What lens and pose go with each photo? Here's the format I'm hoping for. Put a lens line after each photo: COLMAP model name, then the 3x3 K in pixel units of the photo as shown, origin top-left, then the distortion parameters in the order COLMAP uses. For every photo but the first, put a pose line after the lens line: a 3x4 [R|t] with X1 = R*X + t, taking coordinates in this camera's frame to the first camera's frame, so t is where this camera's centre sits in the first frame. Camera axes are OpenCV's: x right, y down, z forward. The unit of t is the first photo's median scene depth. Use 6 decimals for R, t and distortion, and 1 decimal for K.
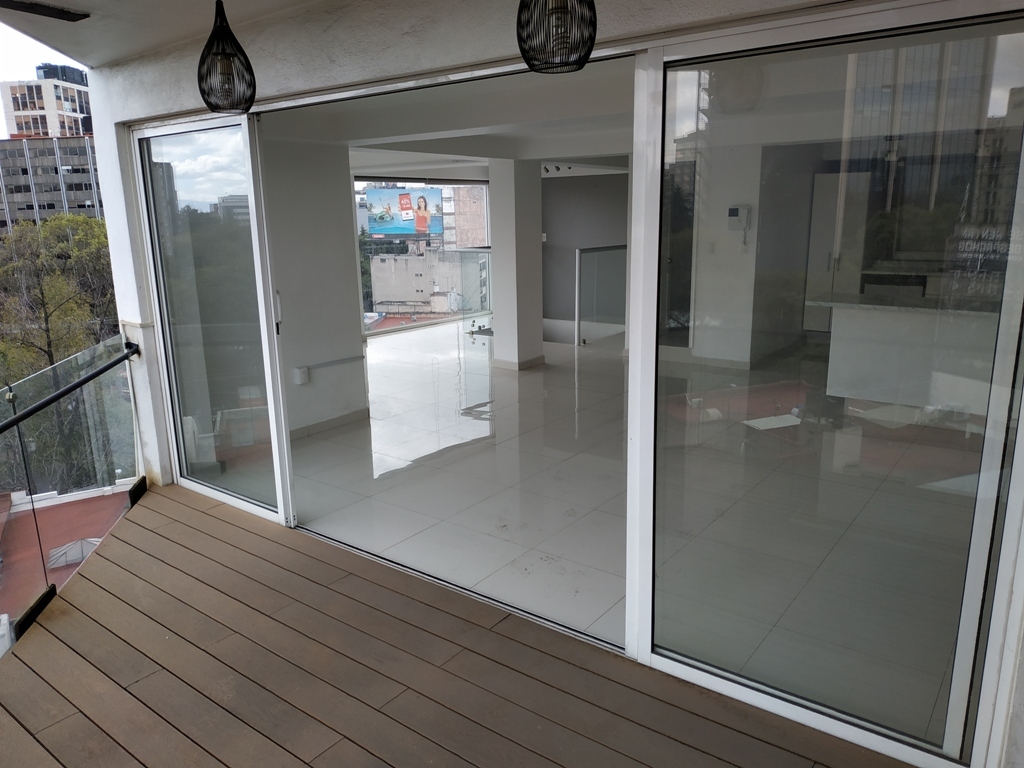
lens RADIAL K [[739.4, 0, 512.0], [0, 739.4, 384.0], [0, 0, 1]] dist [0.044052, -0.074998]
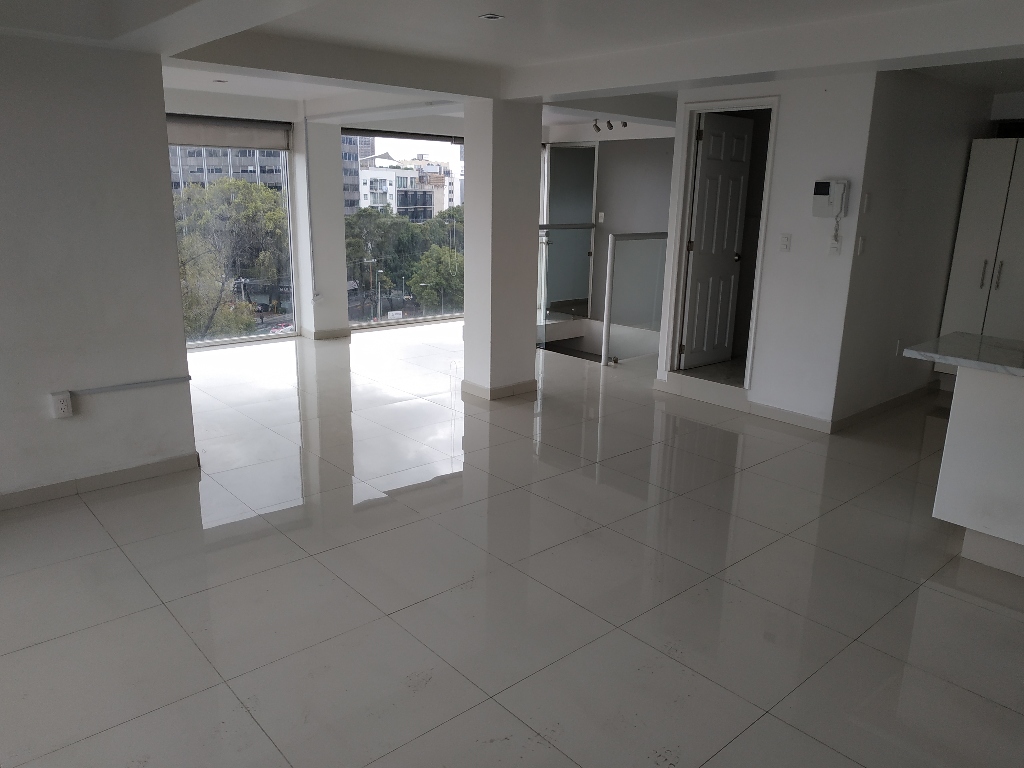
lens RADIAL K [[739.4, 0, 512.0], [0, 739.4, 384.0], [0, 0, 1]] dist [0.044052, -0.074998]
pose [[0.980012, 0.086718, -0.179045, 0.152379], [-0.082010, 0.996067, 0.033548, -0.058053], [0.181250, -0.018194, 0.983269, 0.292735]]
